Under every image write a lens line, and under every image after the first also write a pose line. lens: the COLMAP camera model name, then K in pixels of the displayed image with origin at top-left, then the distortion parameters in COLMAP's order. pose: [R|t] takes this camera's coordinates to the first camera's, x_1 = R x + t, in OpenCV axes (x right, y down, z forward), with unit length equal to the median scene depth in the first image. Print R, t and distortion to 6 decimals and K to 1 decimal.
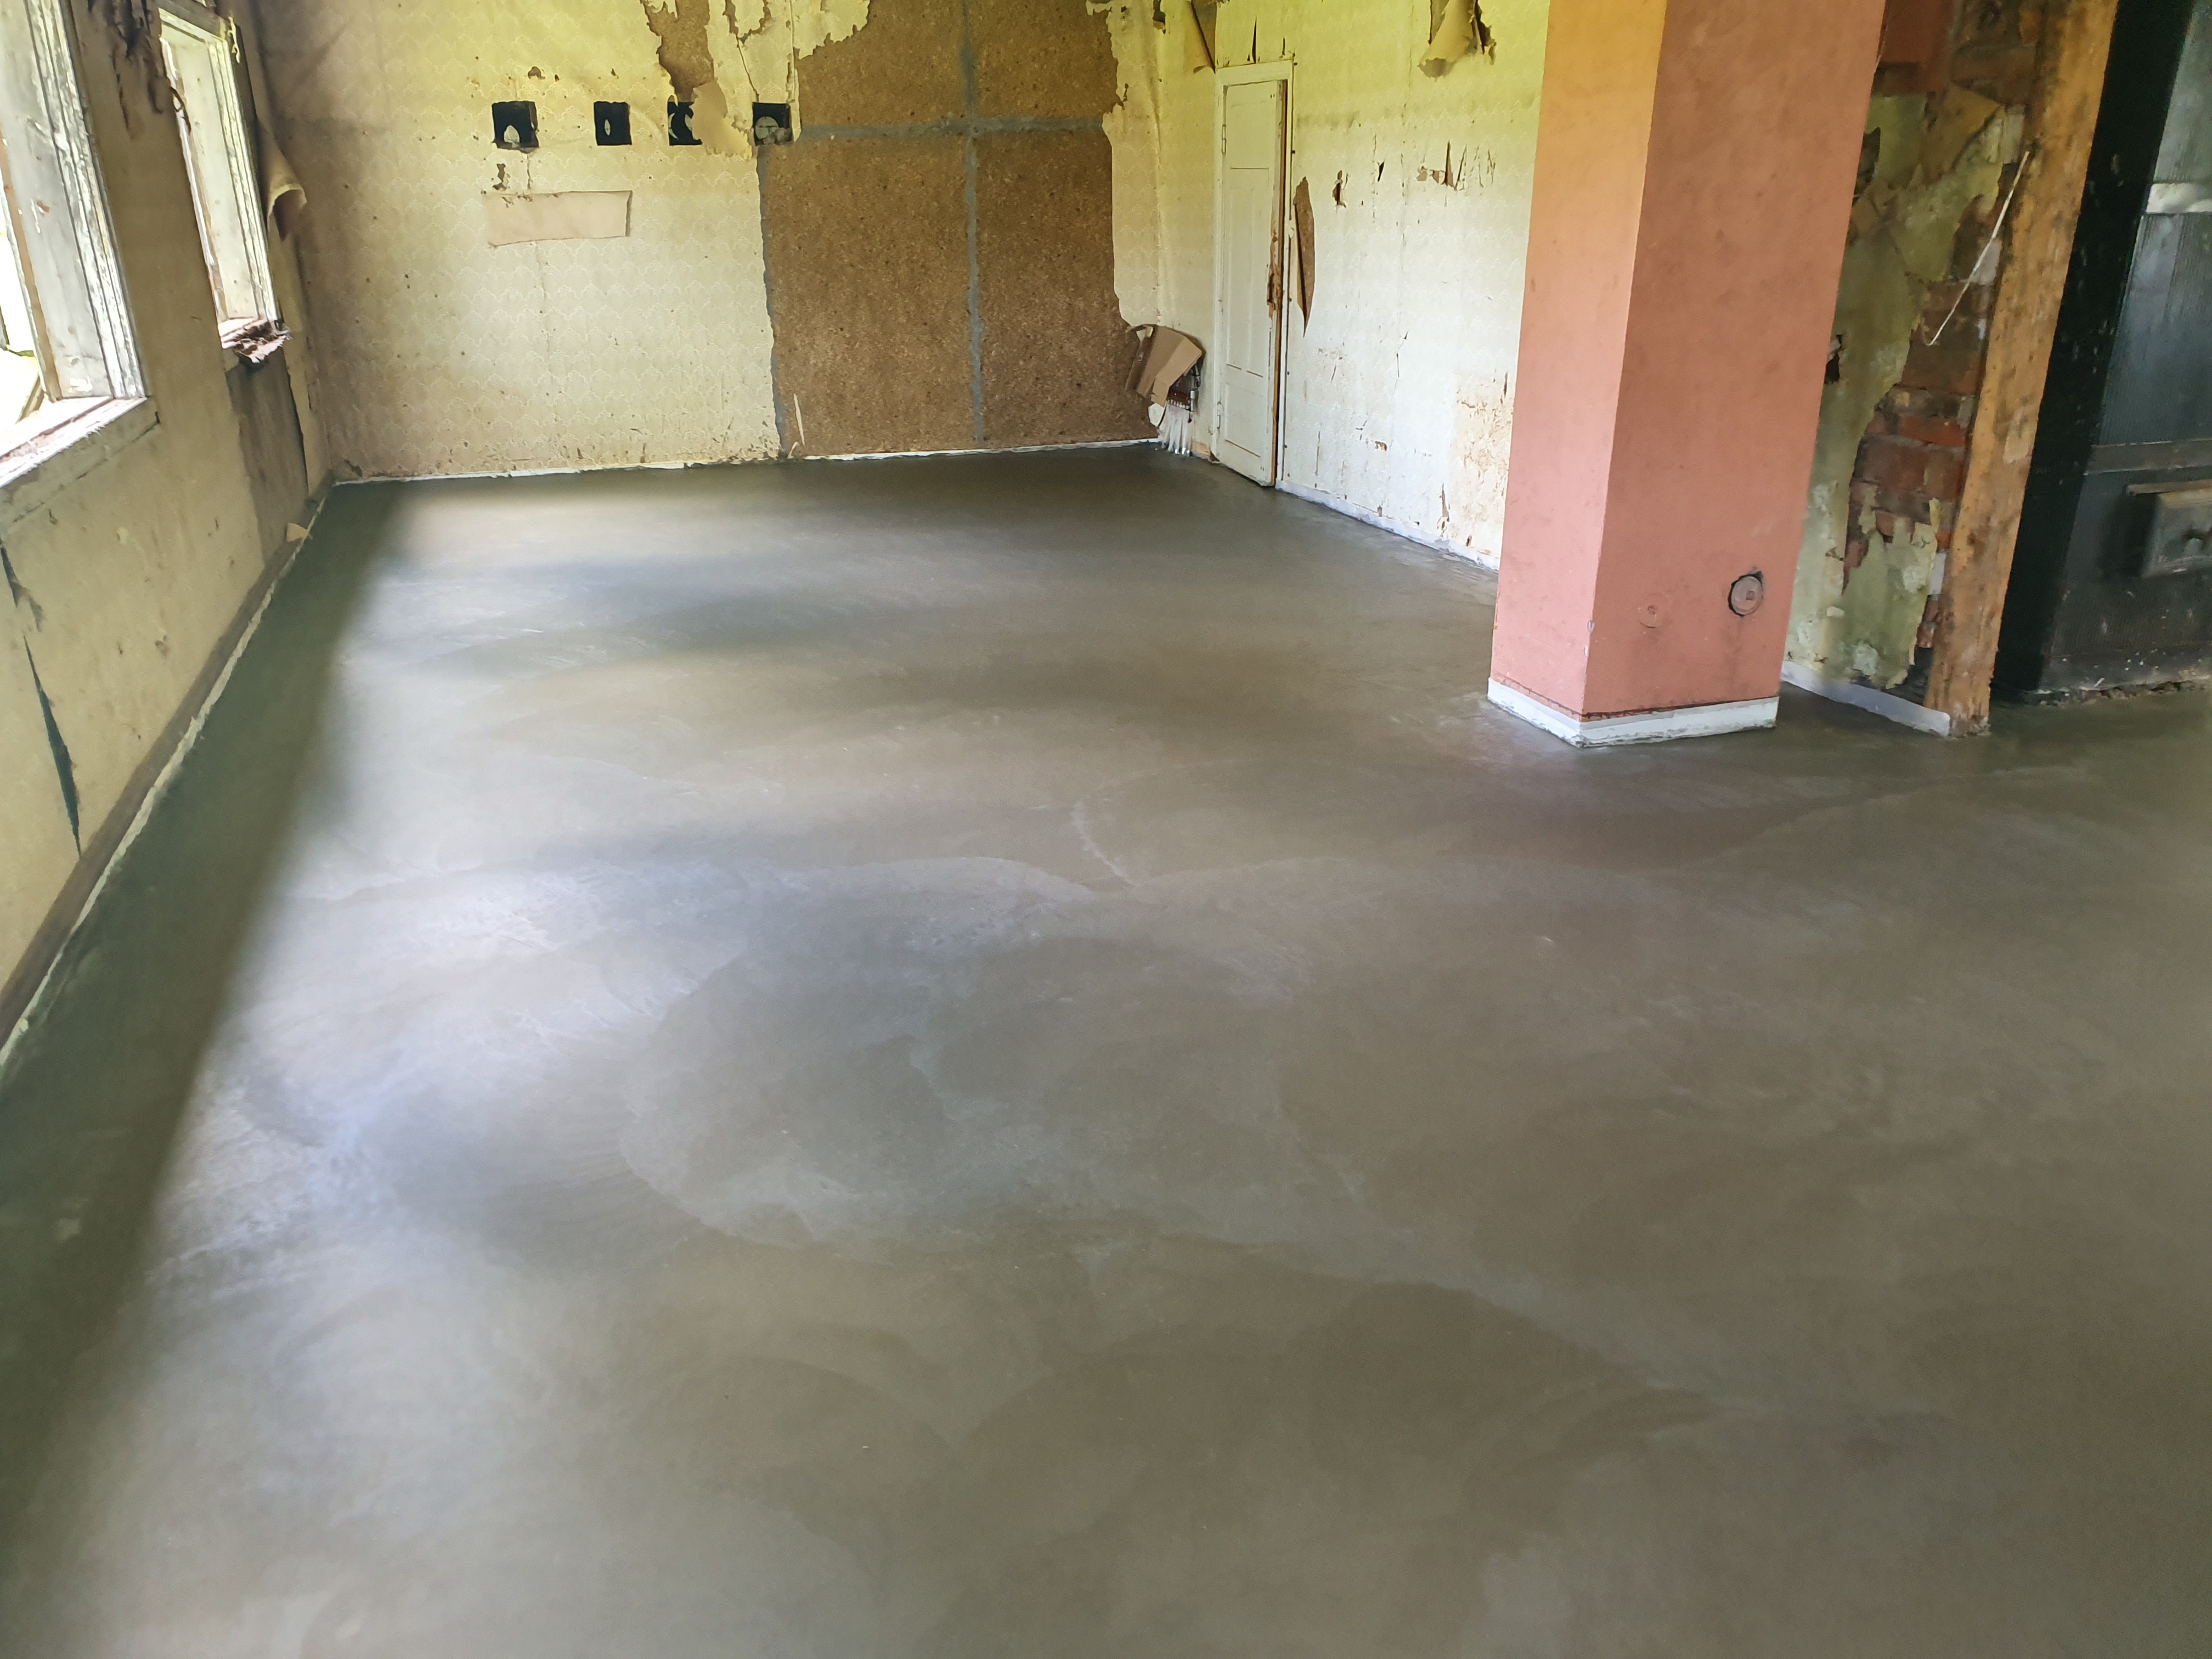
lens RADIAL K [[1846.9, 0, 1106.0], [0, 1846.9, 829.5], [0, 0, 1]] dist [-0.008820, -0.006295]
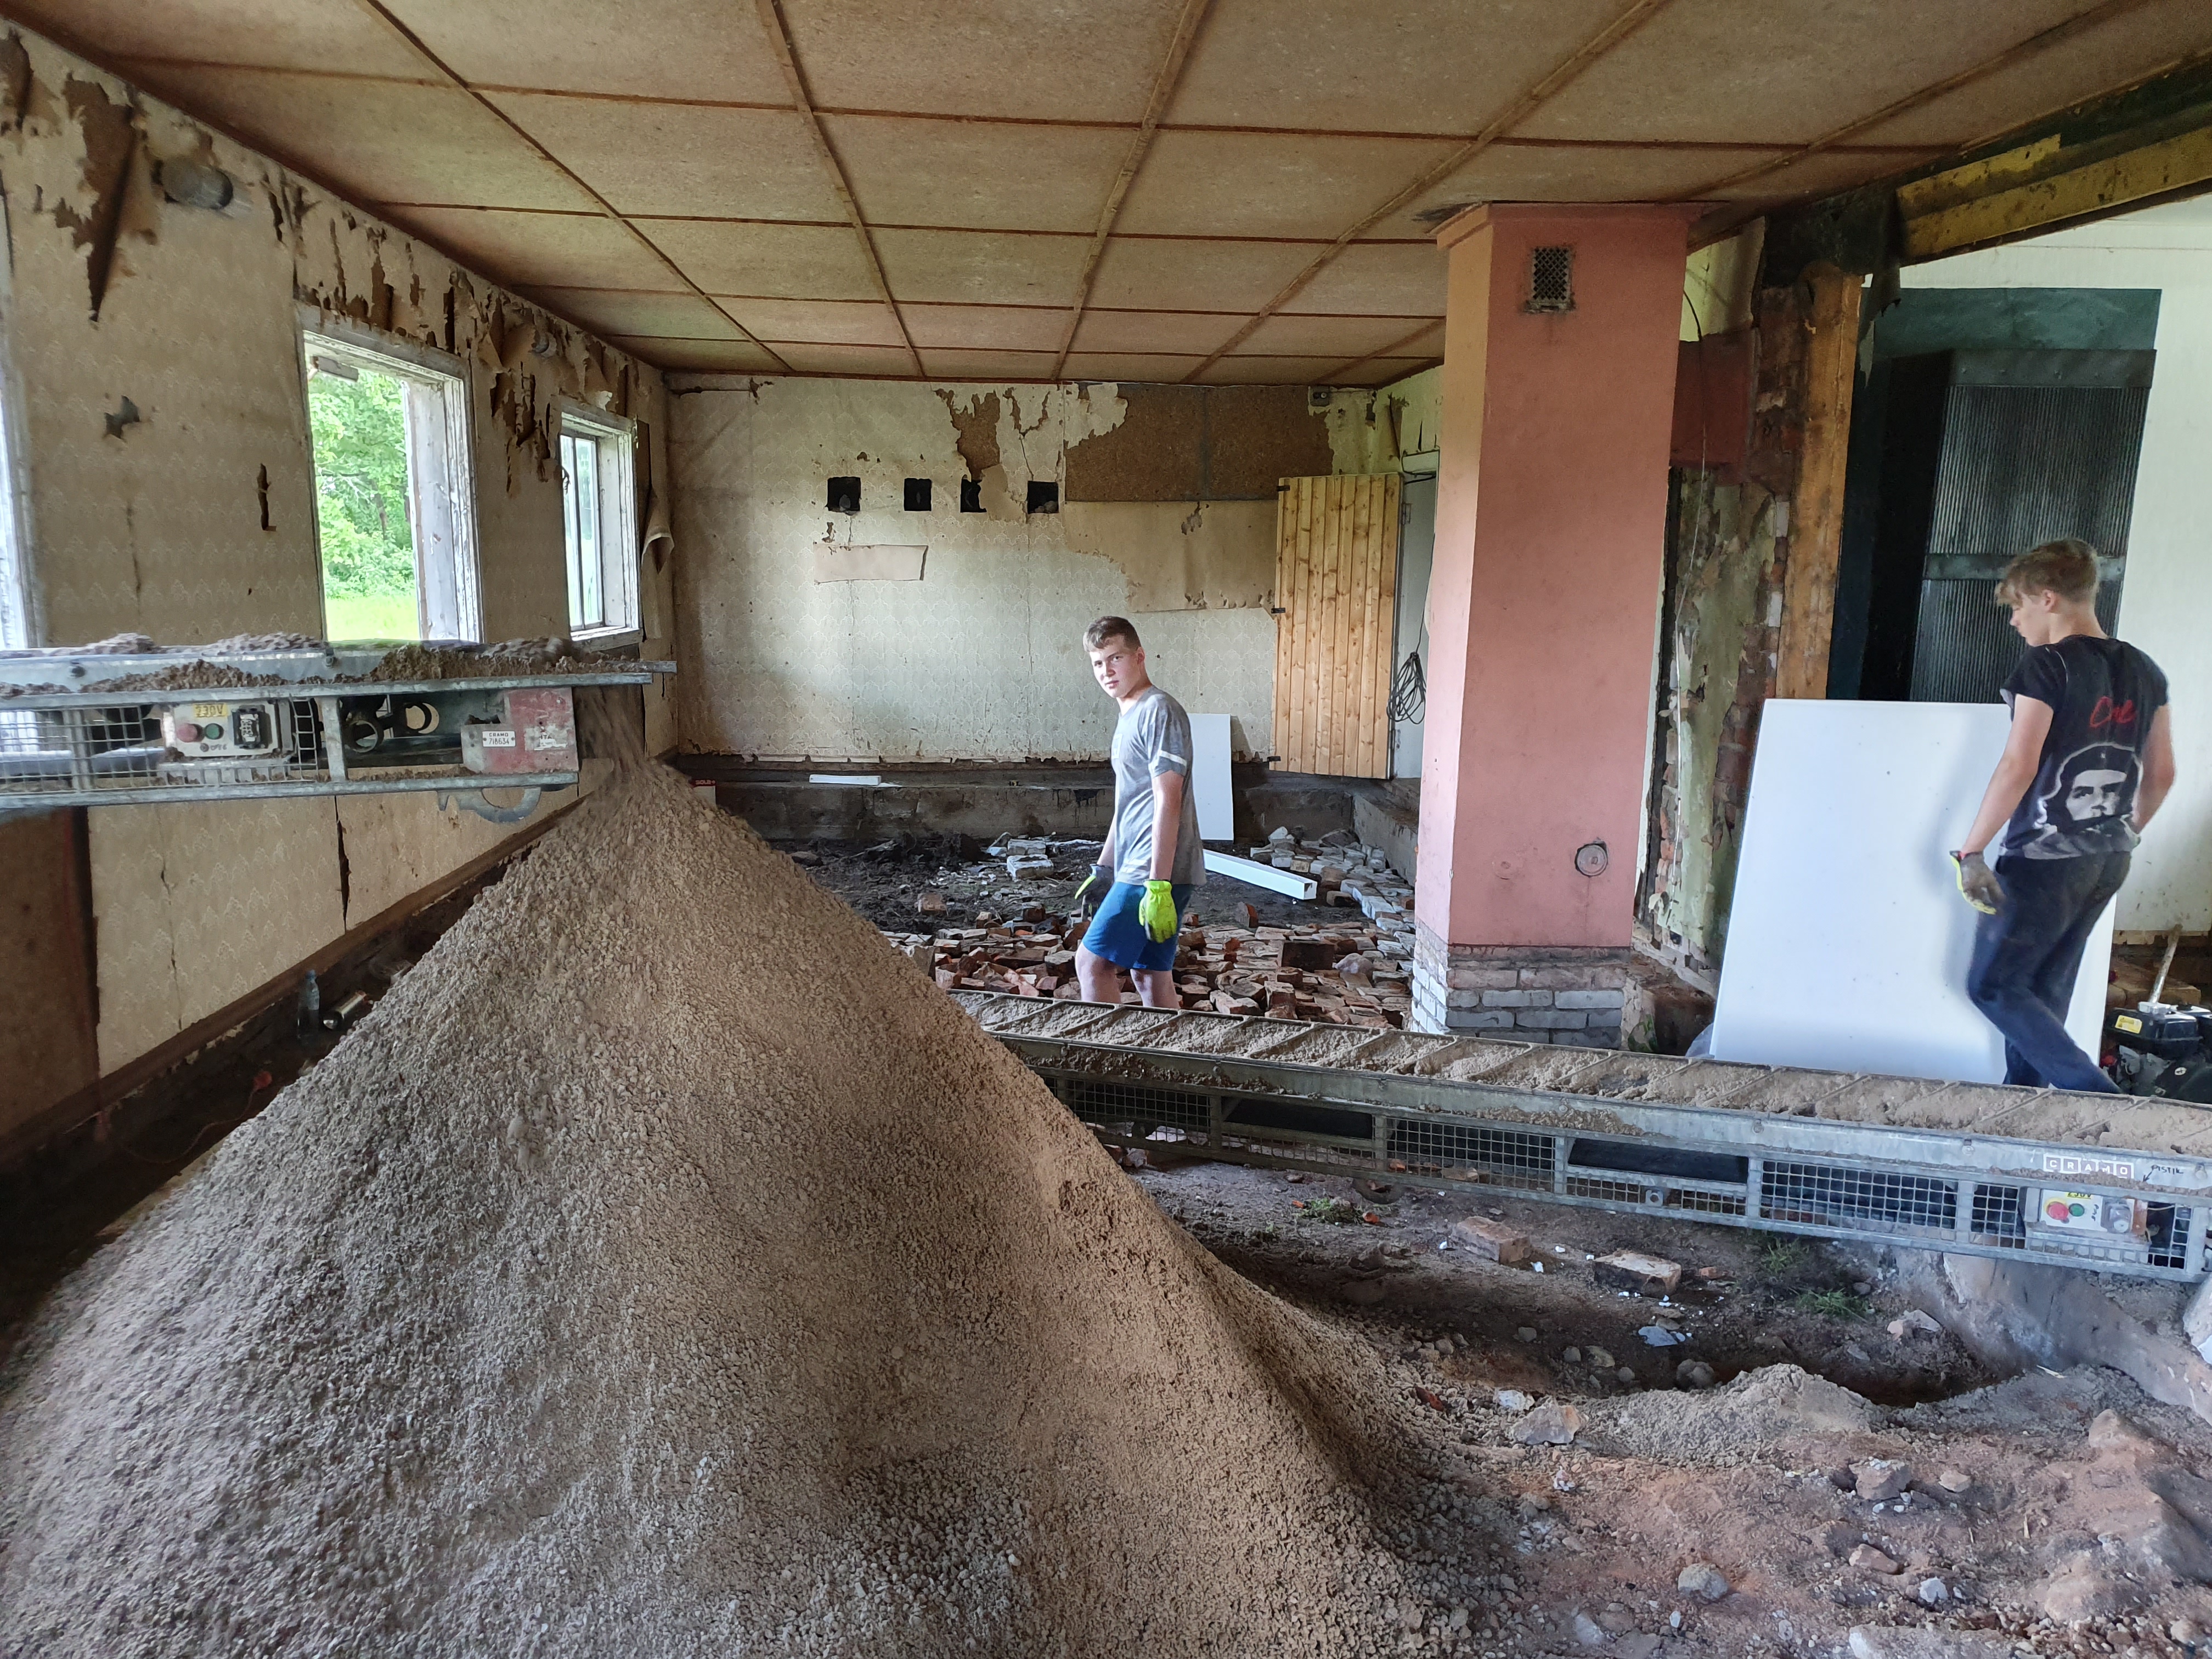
lens RADIAL K [[1846.9, 0, 1106.0], [0, 1846.9, 829.5], [0, 0, 1]] dist [-0.008820, -0.006295]
pose [[0.970145, 0.057499, -0.235610, 0.179581], [-0.100906, 0.979107, -0.176543, 0.060963], [0.220537, 0.195047, 0.955678, -0.159573]]
